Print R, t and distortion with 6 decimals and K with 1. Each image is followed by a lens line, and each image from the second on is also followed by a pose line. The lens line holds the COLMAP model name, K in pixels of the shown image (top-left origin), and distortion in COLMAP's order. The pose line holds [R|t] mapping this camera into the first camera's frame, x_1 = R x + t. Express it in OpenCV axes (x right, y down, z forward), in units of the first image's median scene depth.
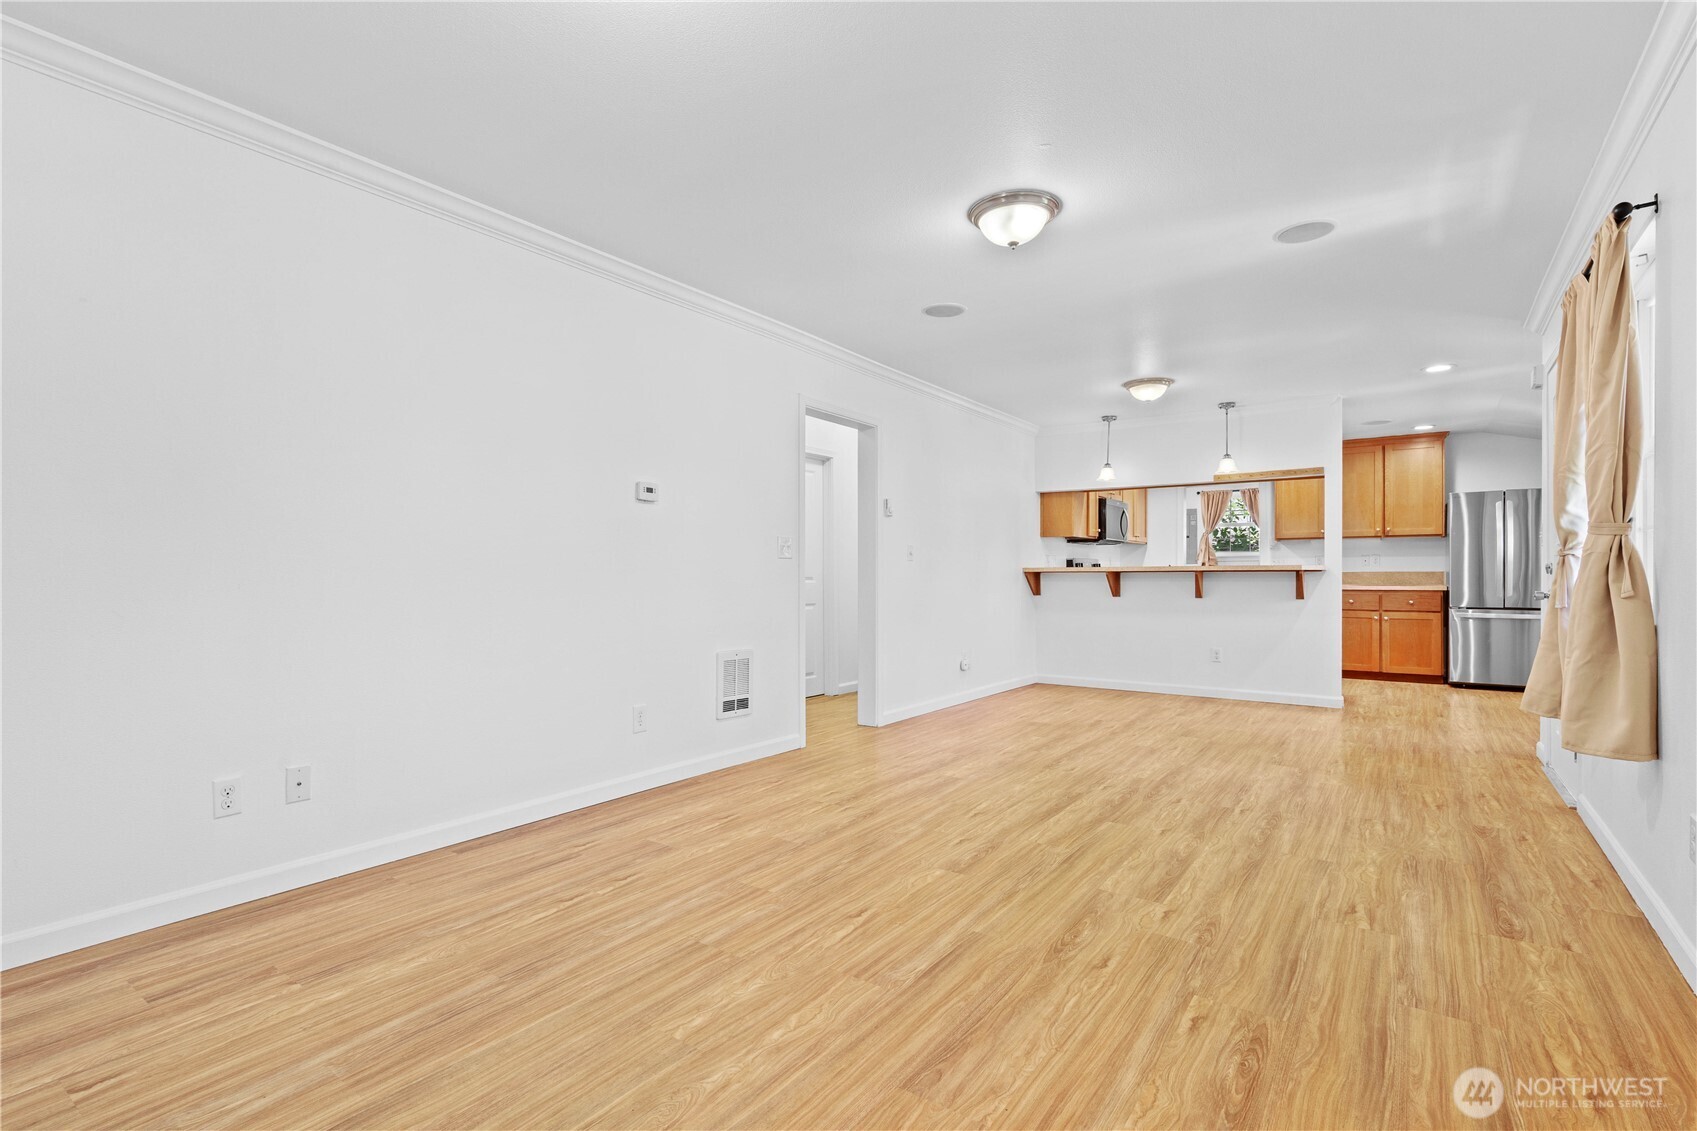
lens RADIAL K [[779.5, 0, 843.9], [0, 779.5, 577.9], [0, 0, 1]] dist [-0.001132, 0.000063]
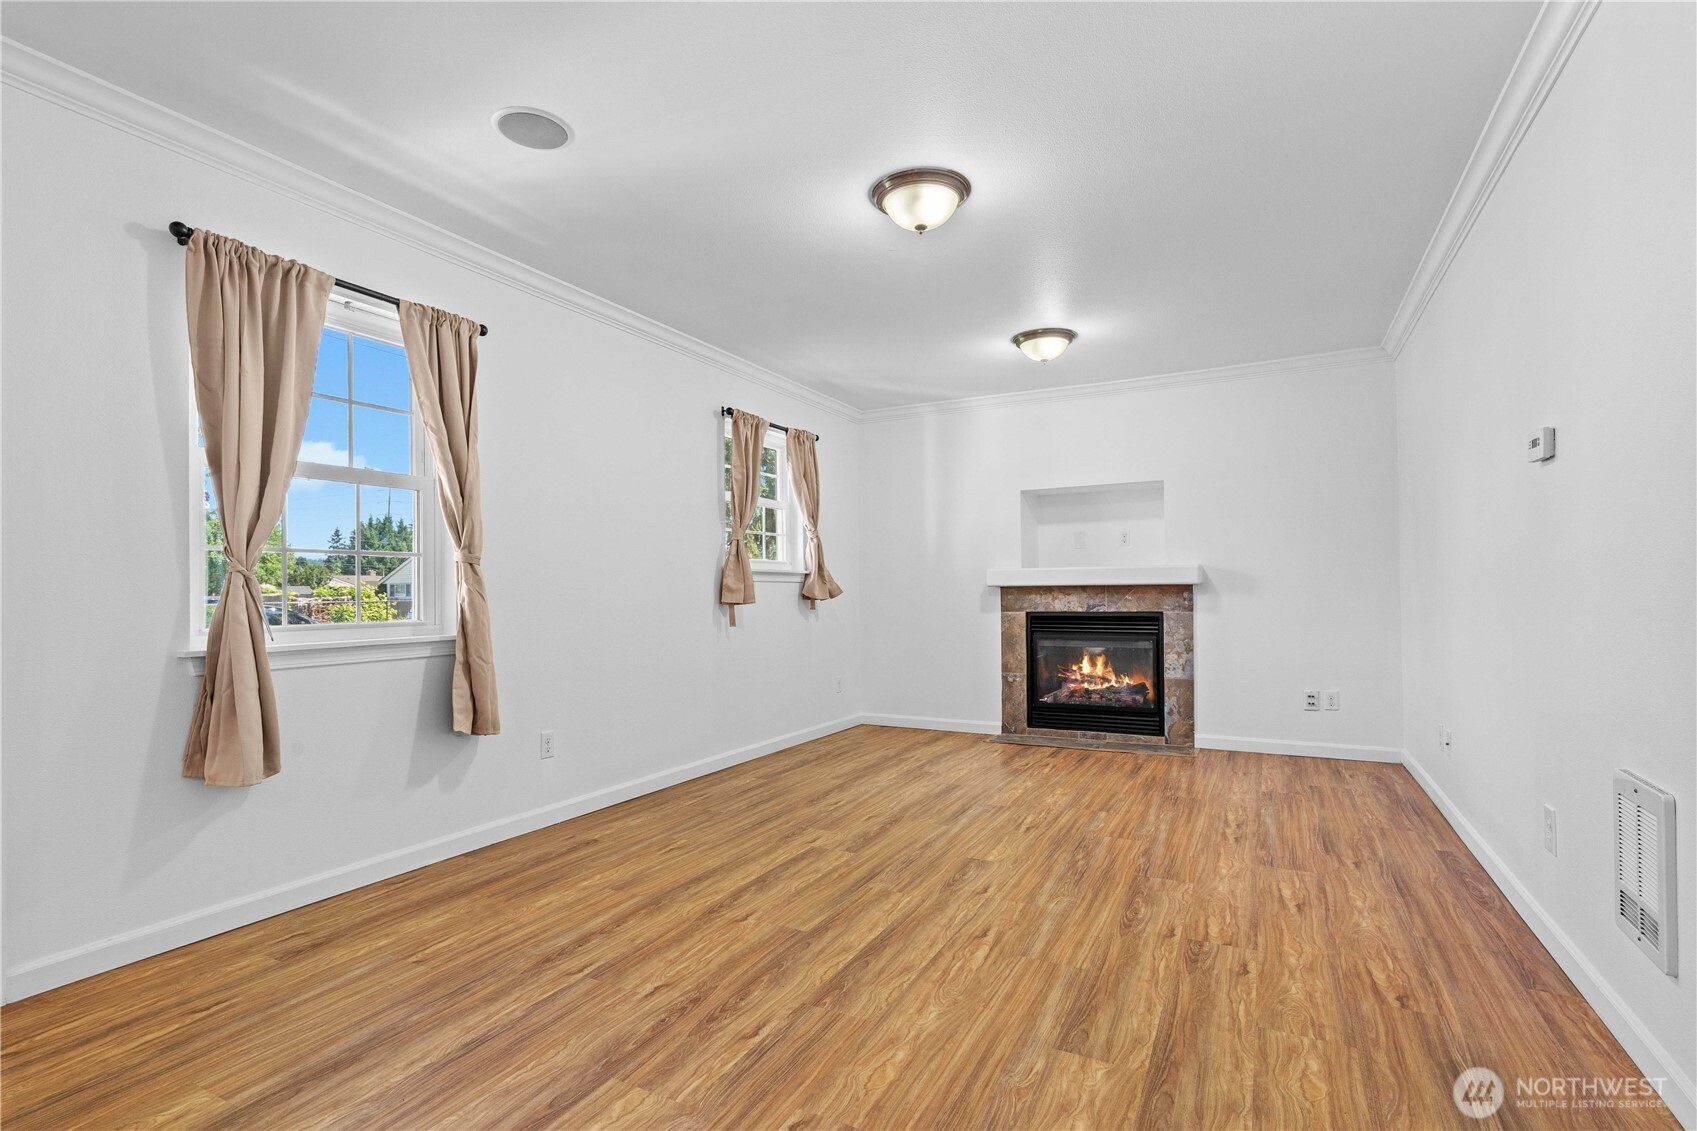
lens RADIAL K [[812.5, 0, 840.1], [0, 812.5, 593.2], [0, 0, 1]] dist [-0.001011, -0.000129]
pose [[-0.990102, 0.010008, -0.139992, 0.462671], [0.009324, 0.999941, 0.005538, -0.009732], [0.140039, 0.004178, -0.990137, 1.984473]]
